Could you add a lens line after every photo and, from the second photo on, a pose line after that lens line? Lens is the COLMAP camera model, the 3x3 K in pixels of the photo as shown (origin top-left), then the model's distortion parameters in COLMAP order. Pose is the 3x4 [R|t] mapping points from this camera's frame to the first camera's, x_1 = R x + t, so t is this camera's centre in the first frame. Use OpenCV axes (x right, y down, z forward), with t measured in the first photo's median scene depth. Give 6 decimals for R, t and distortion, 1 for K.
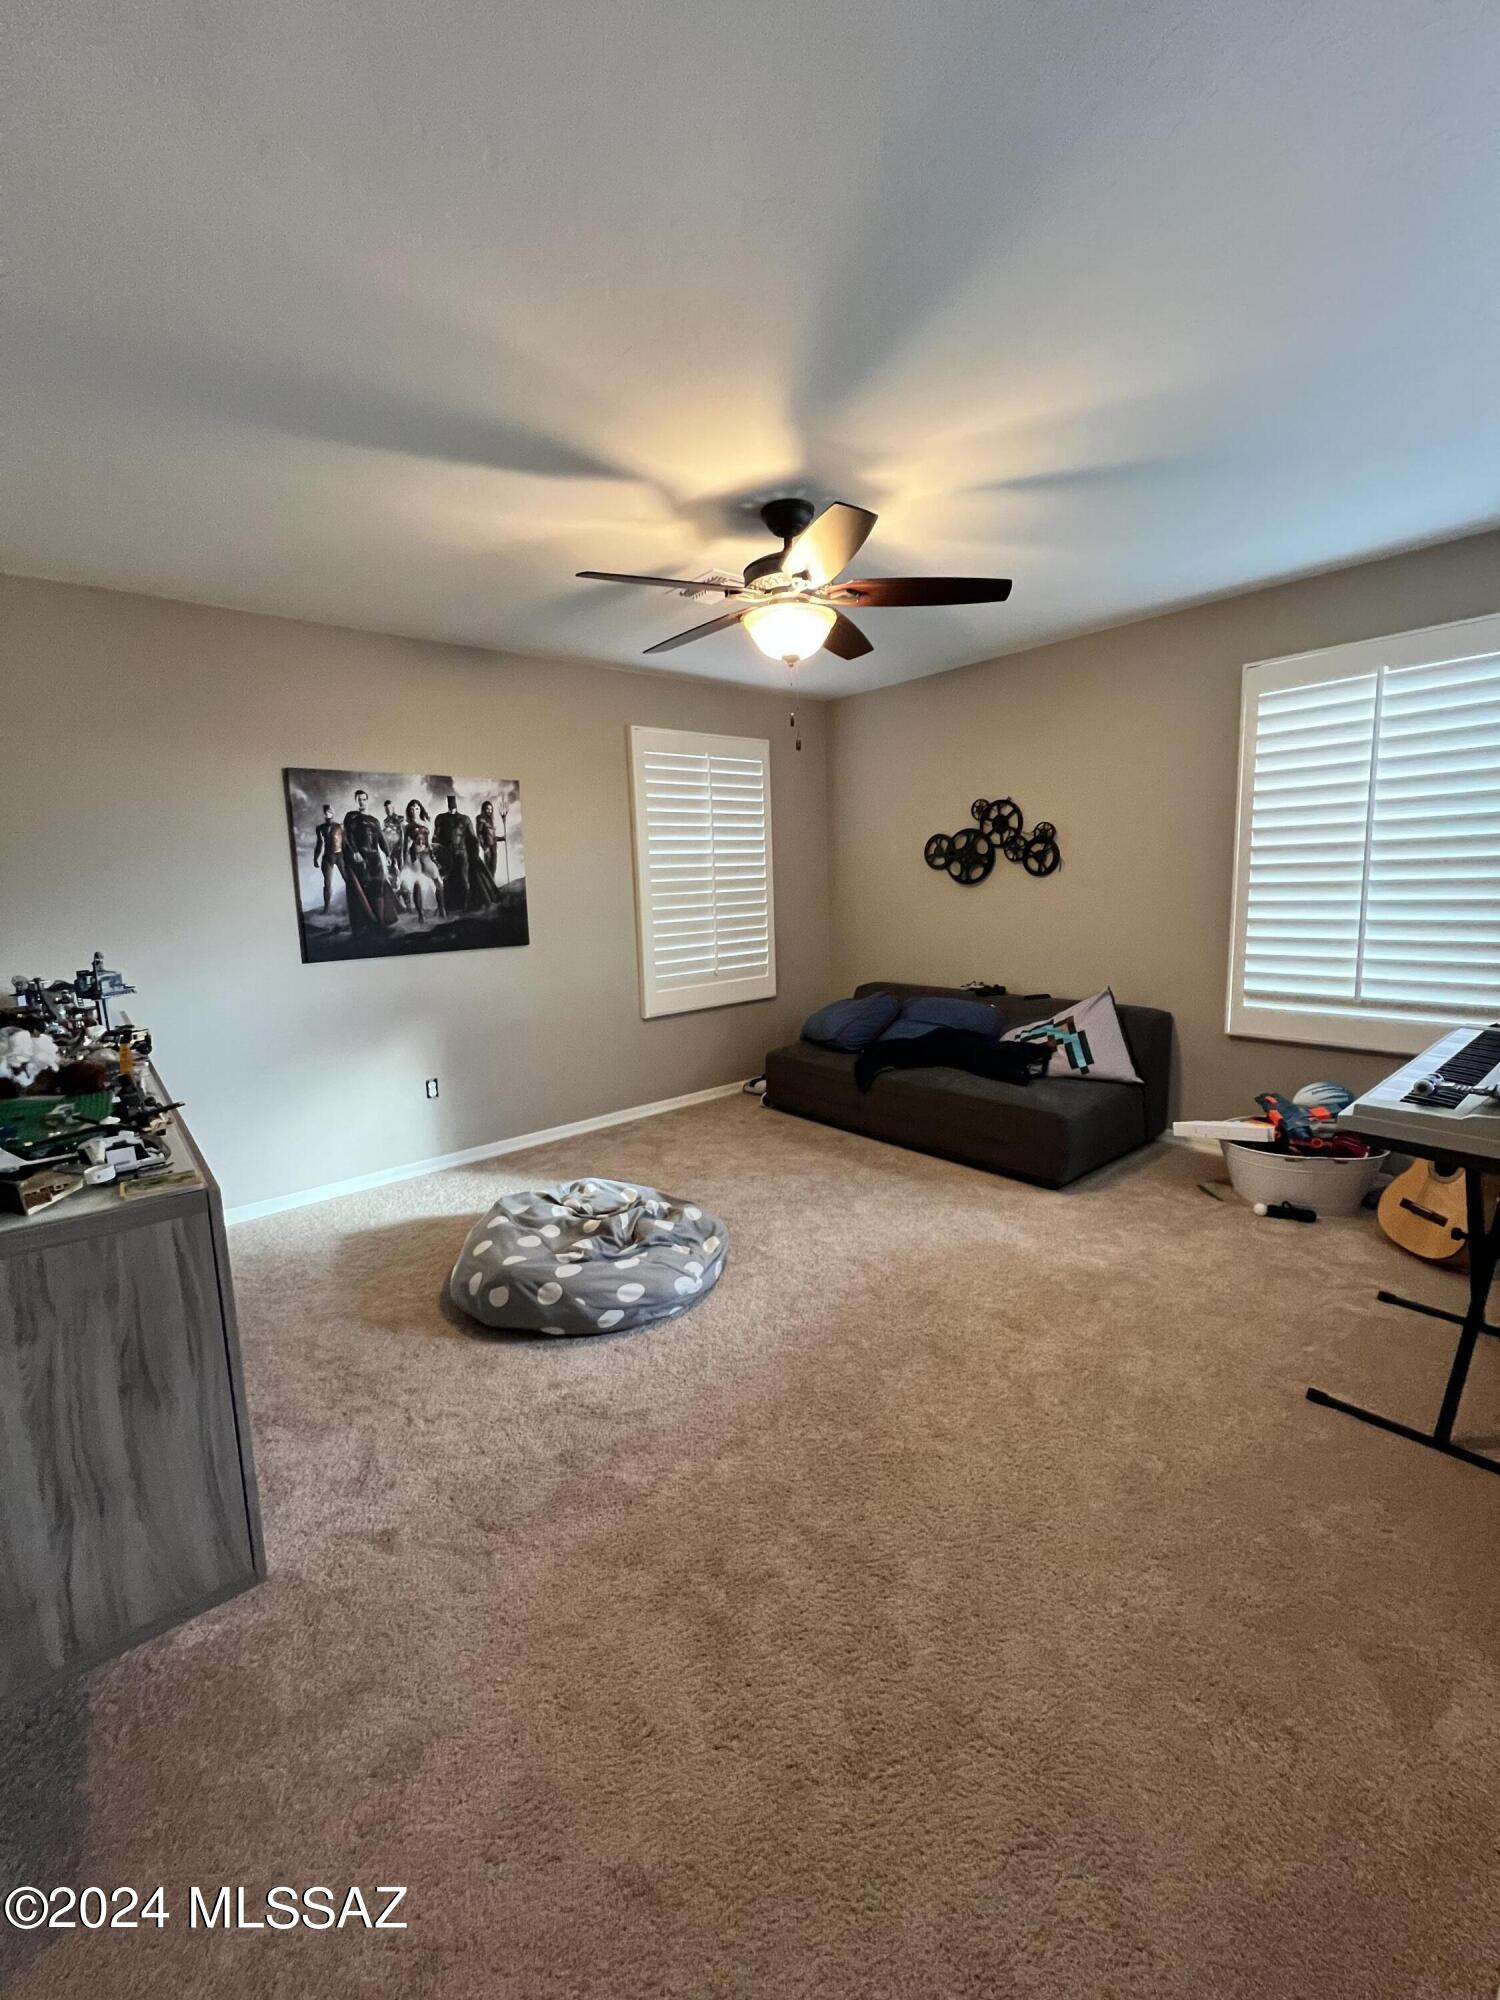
lens RADIAL K [[801.0, 0, 752.1], [0, 801.0, 995.9], [0, 0, 1]] dist [0.000220, 0.000270]
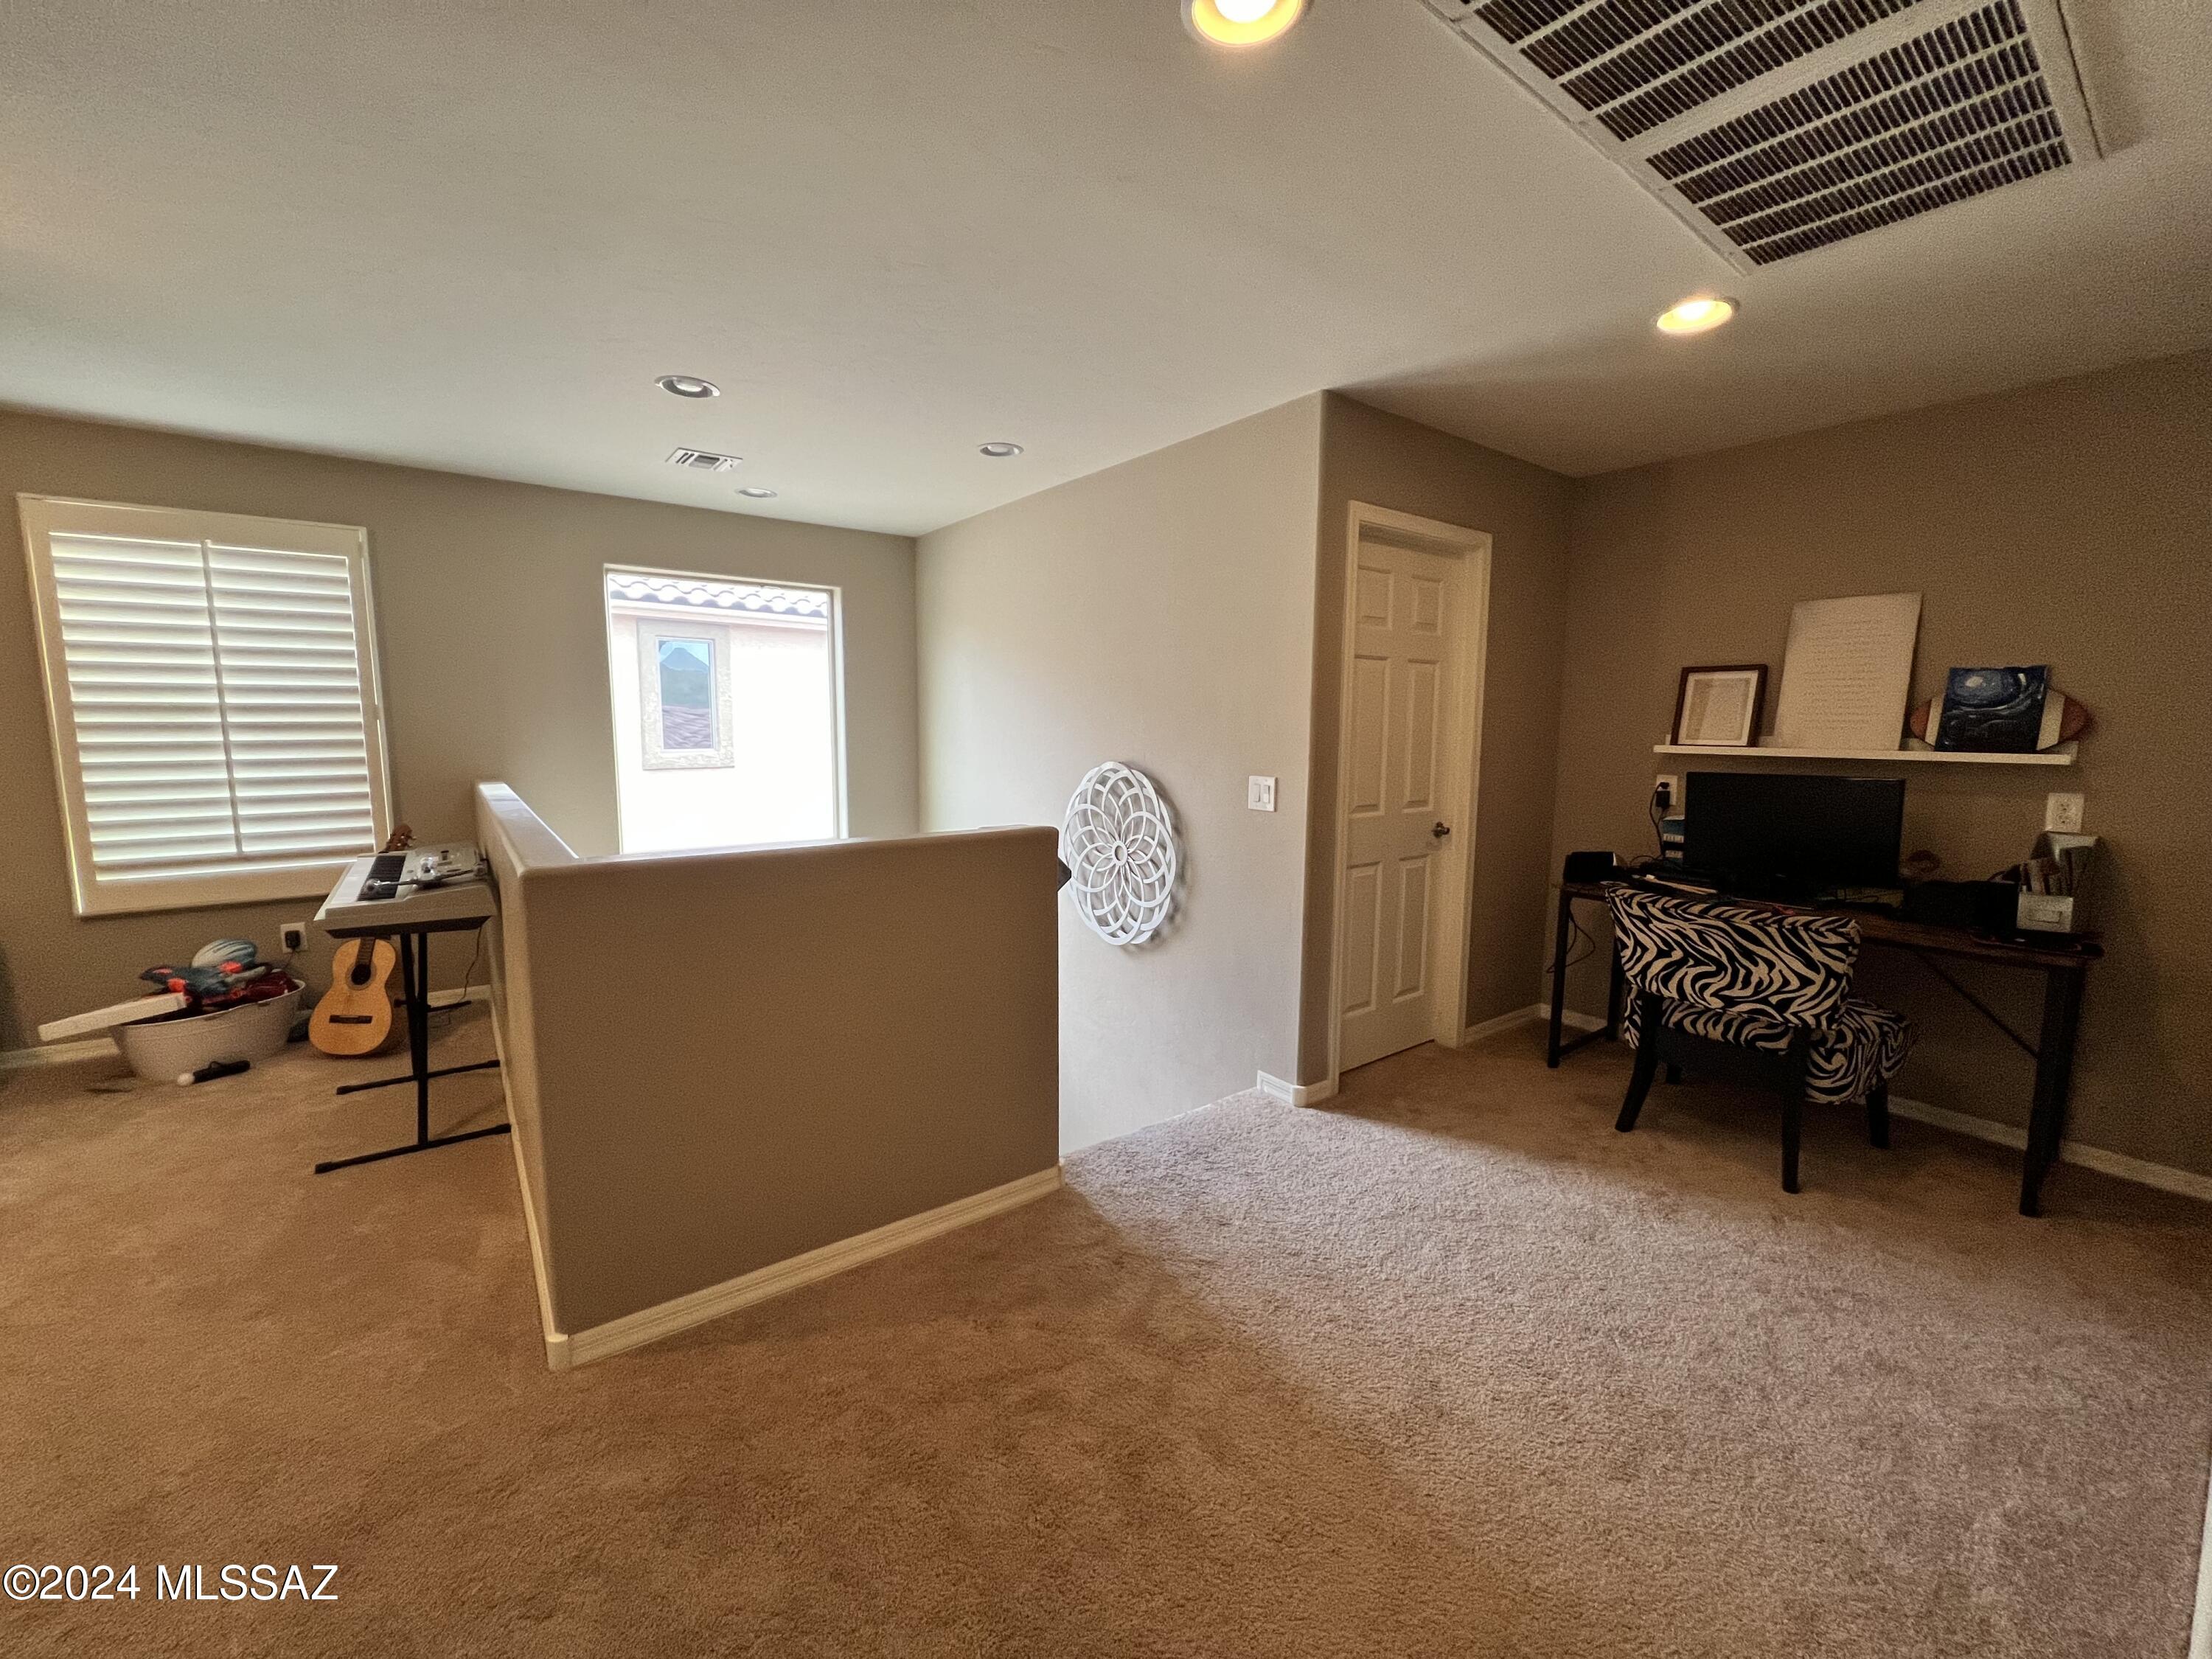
lens RADIAL K [[883.6, 0, 1110.1], [0, 883.6, 833.9], [0, 0, 1]] dist [-0.000432, 0.000252]
pose [[0.062562, -0.088816, 0.994081, -0.337665], [0.135534, 0.987562, 0.079704, 0.042792], [-0.988795, 0.129746, 0.073821, -0.222006]]
